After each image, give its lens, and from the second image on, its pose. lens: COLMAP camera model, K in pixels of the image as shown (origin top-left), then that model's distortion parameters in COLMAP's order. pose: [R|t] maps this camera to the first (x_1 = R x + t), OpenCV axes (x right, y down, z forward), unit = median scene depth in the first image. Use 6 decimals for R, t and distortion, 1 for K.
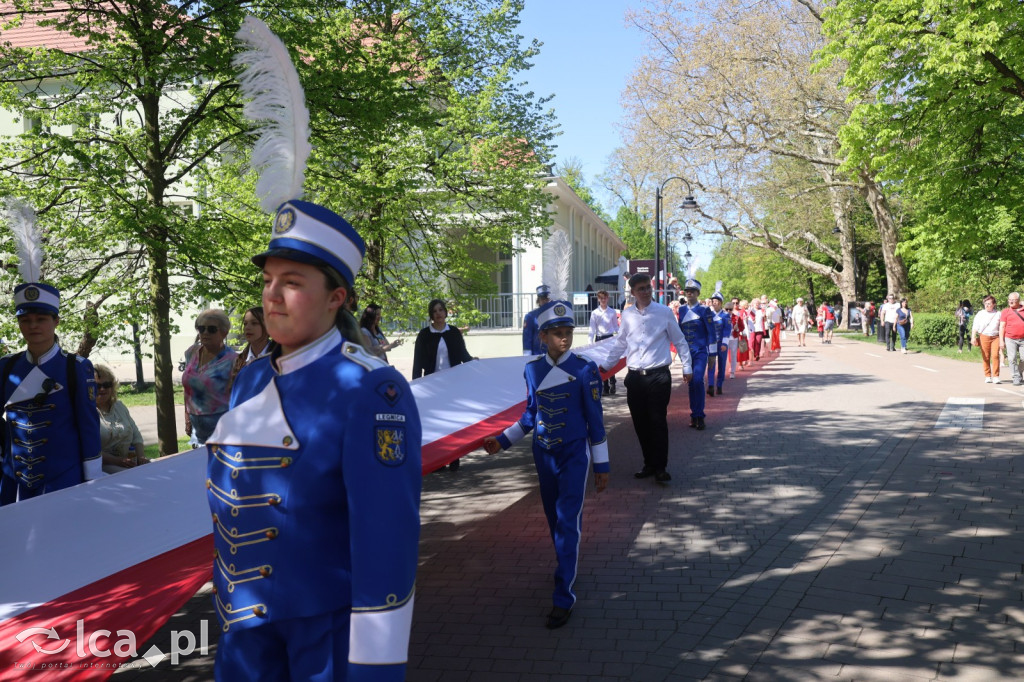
lens RADIAL K [[900.8, 0, 517.8], [0, 900.8, 344.8], [0, 0, 1]] dist [-0.006798, 0.067774]
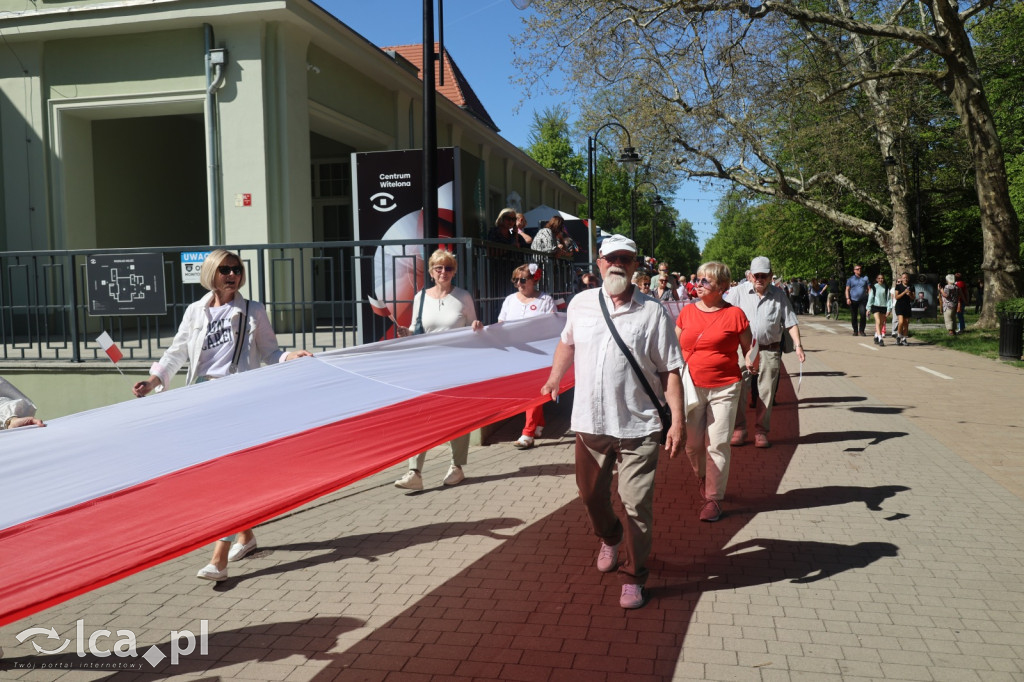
lens RADIAL K [[893.0, 0, 503.2], [0, 893.0, 356.2], [0, 0, 1]] dist [-0.028183, 0.014355]
pose [[0.999389, -0.000490, -0.034938, 0.132766], [0.001996, 0.999069, 0.043090, -0.022080], [0.034884, -0.043134, 0.998460, 0.462116]]
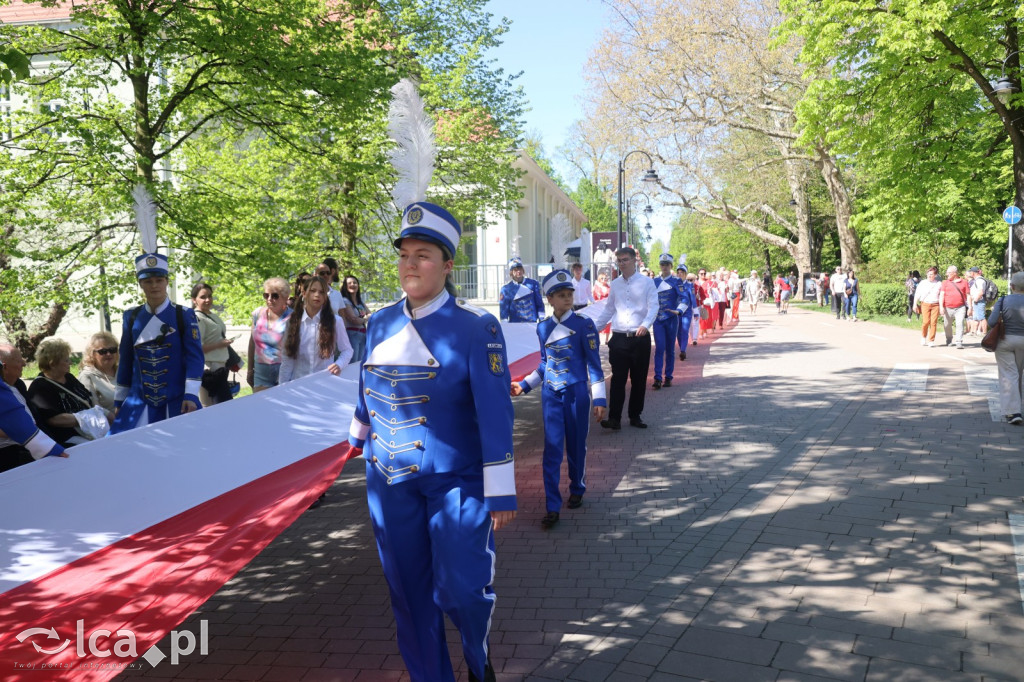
lens RADIAL K [[900.8, 0, 517.8], [0, 900.8, 344.8], [0, 0, 1]] dist [-0.006798, 0.067774]
pose [[0.999000, -0.005727, 0.044338, -0.004315], [0.004344, 0.999503, 0.031236, 0.000805], [-0.044495, -0.031013, 0.998528, -0.012580]]
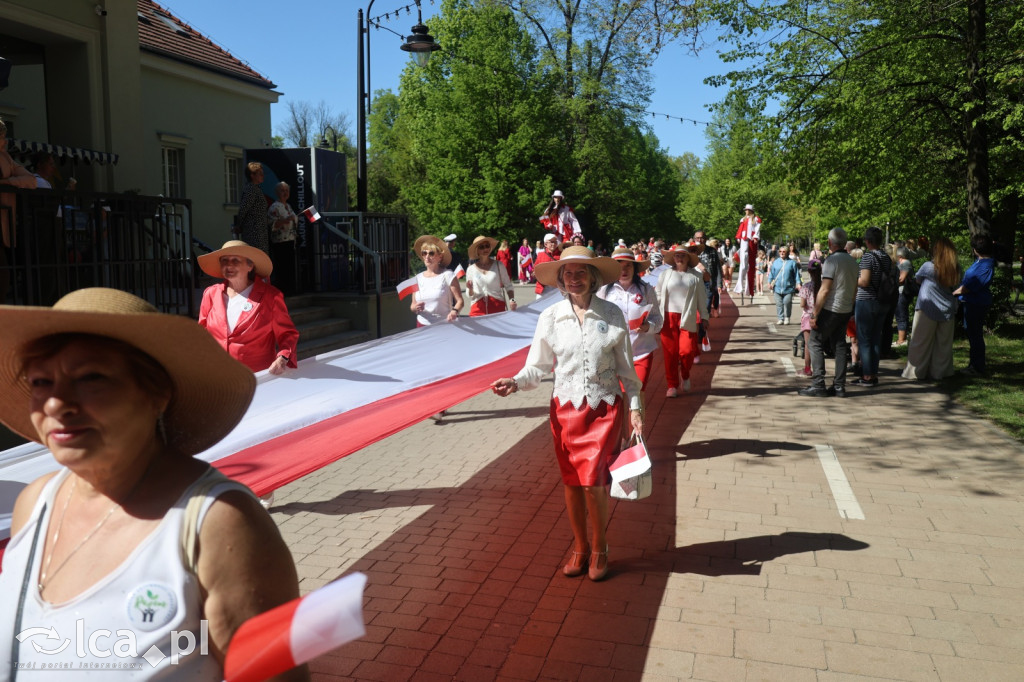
lens RADIAL K [[890.8, 0, 501.4], [0, 890.8, 348.5], [0, 0, 1]] dist [-0.025901, 0.004530]
pose [[0.997452, 0.021182, -0.068123, 0.370656], [-0.015228, 0.996113, 0.086763, -0.057900], [0.069696, -0.085505, 0.993897, 1.314131]]
